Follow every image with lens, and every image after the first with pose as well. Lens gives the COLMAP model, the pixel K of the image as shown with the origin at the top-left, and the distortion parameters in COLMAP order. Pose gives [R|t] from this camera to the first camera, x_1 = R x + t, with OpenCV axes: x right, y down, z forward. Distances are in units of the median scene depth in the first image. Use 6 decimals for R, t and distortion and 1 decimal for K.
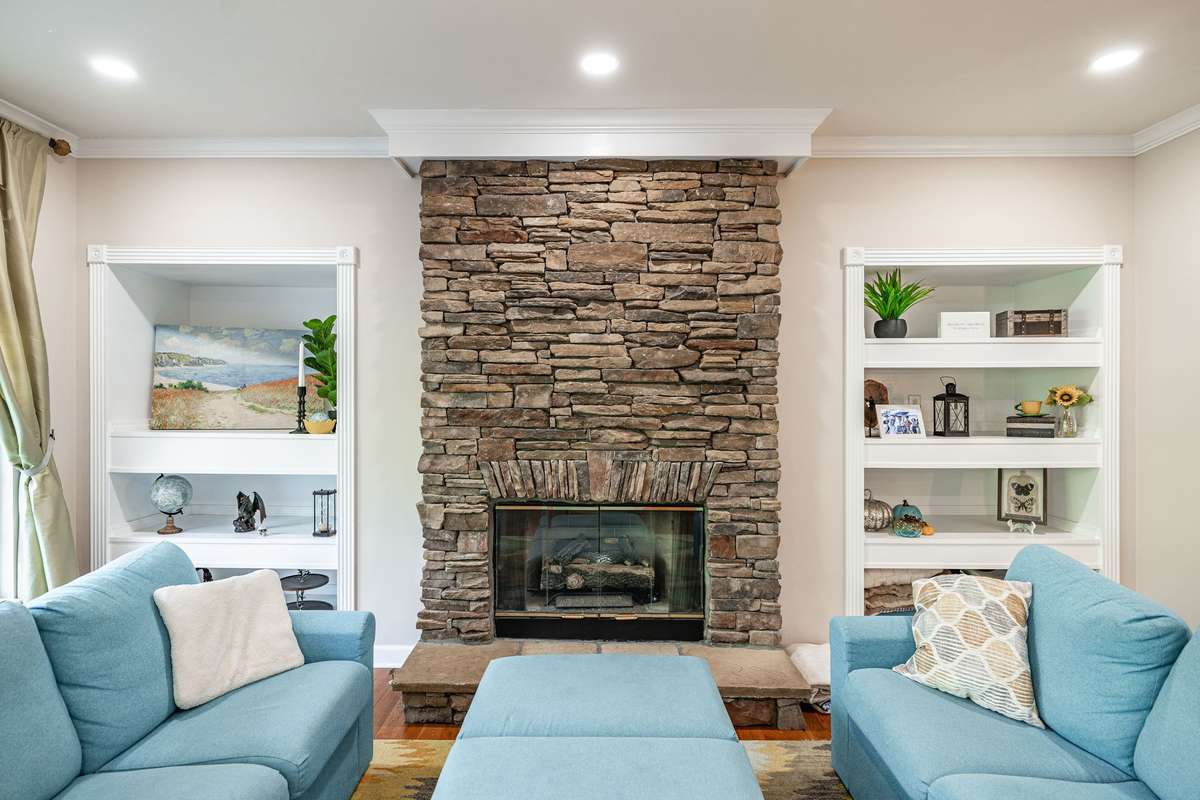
lens RADIAL K [[661.2, 0, 601.8], [0, 661.2, 388.3], [0, 0, 1]] dist [0.000018, -0.000089]
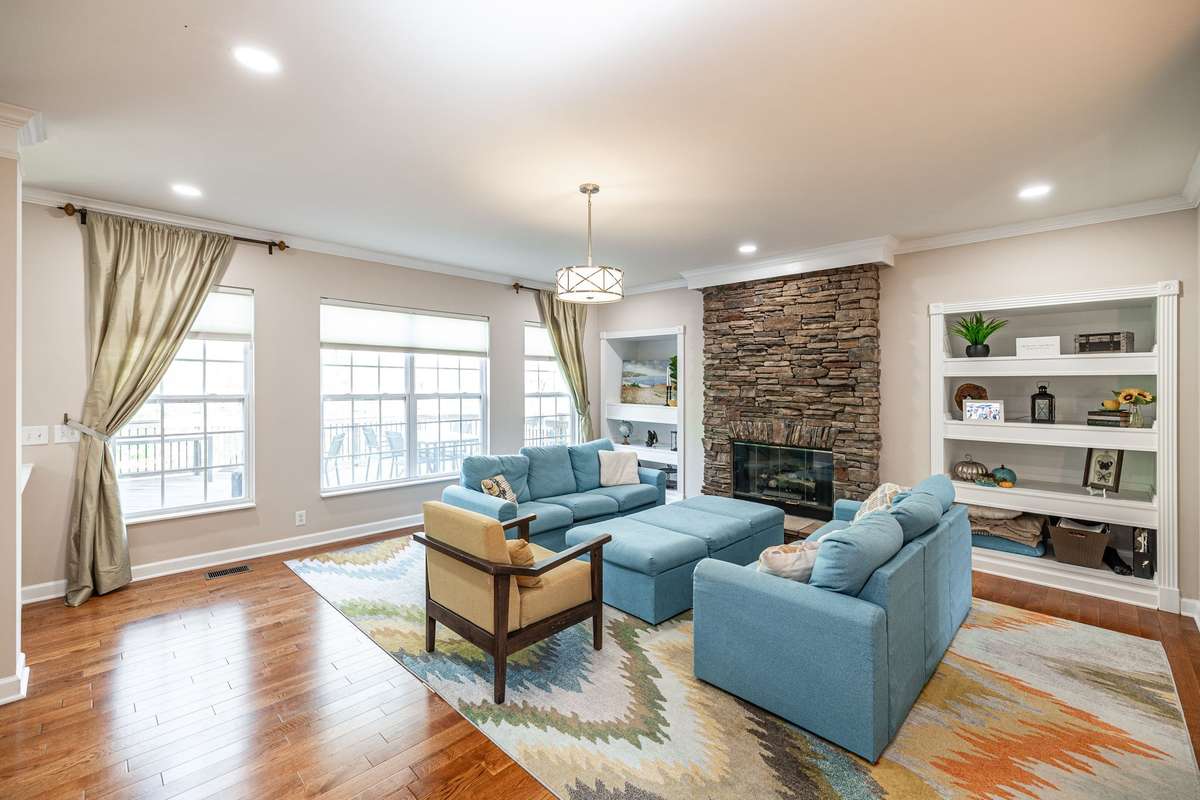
lens RADIAL K [[529.6, 0, 582.0], [0, 529.6, 366.6], [0, 0, 1]] dist [-0.002256, -0.000231]
pose [[0.697400, -0.020800, -0.716380, 0.744044], [0.001436, 0.999617, -0.027626, -0.022096], [0.716681, 0.018237, 0.697163, -0.573573]]
